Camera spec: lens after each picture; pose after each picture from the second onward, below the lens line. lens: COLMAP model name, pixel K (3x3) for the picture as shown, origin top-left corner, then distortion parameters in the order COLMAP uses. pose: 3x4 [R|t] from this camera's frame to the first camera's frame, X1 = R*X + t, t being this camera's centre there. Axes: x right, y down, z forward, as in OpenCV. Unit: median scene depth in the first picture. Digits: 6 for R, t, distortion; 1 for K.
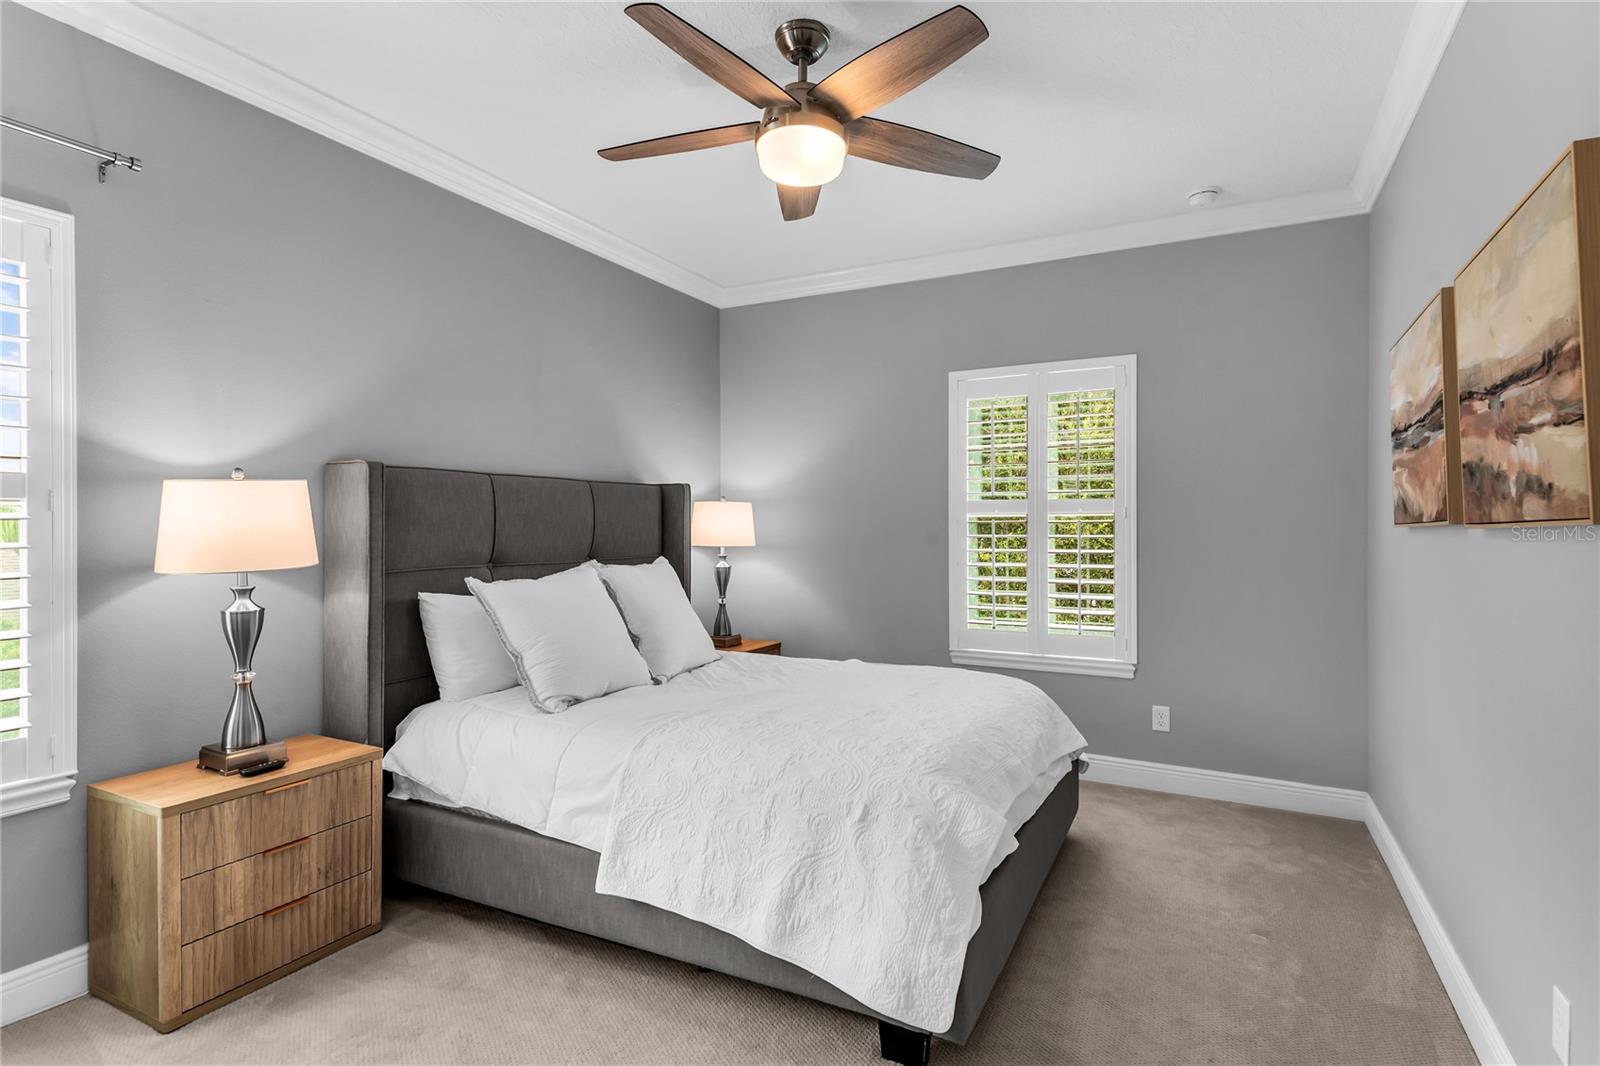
lens RADIAL K [[776.7, 0, 800.0], [0, 776.7, 533.0], [0, 0, 1]] dist [-0.000808, -0.000350]
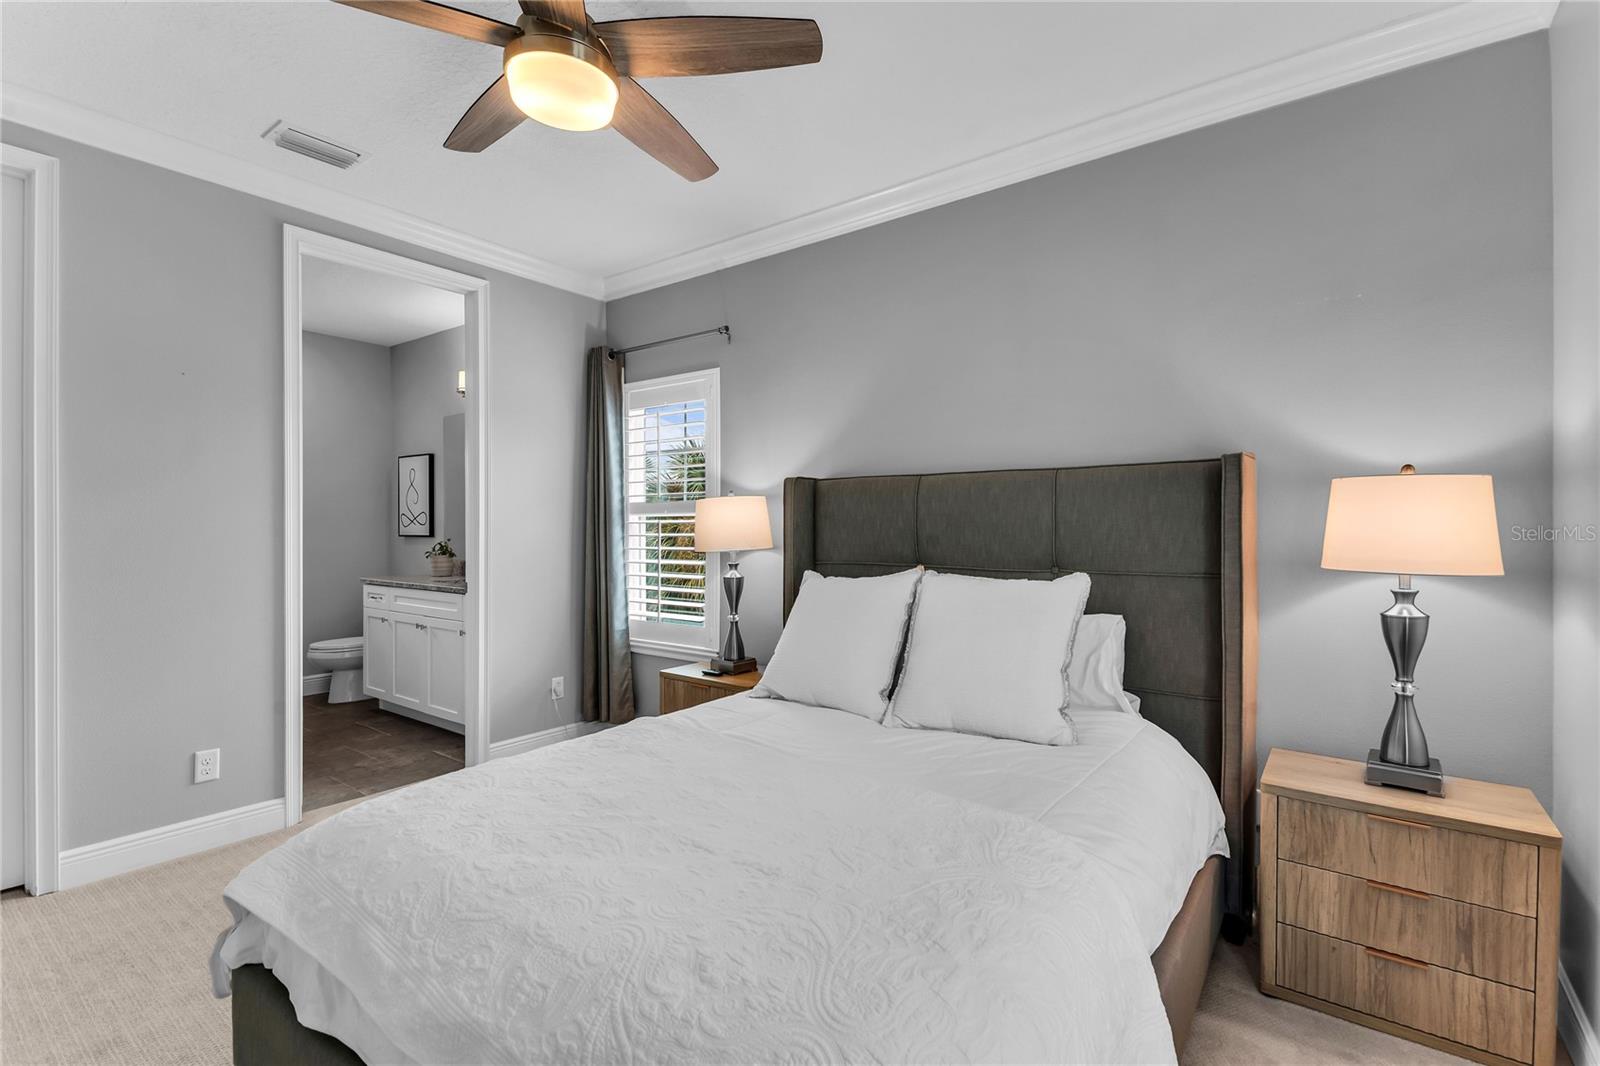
lens RADIAL K [[707.9, 0, 806.8], [0, 707.9, 523.0], [0, 0, 1]] dist [-0.000018, 0.000005]
pose [[-0.160797, 0.001657, -0.986986, 0.230898], [-0.010314, 0.999941, 0.003359, -0.006030], [0.986934, 0.010720, -0.160770, 0.434082]]
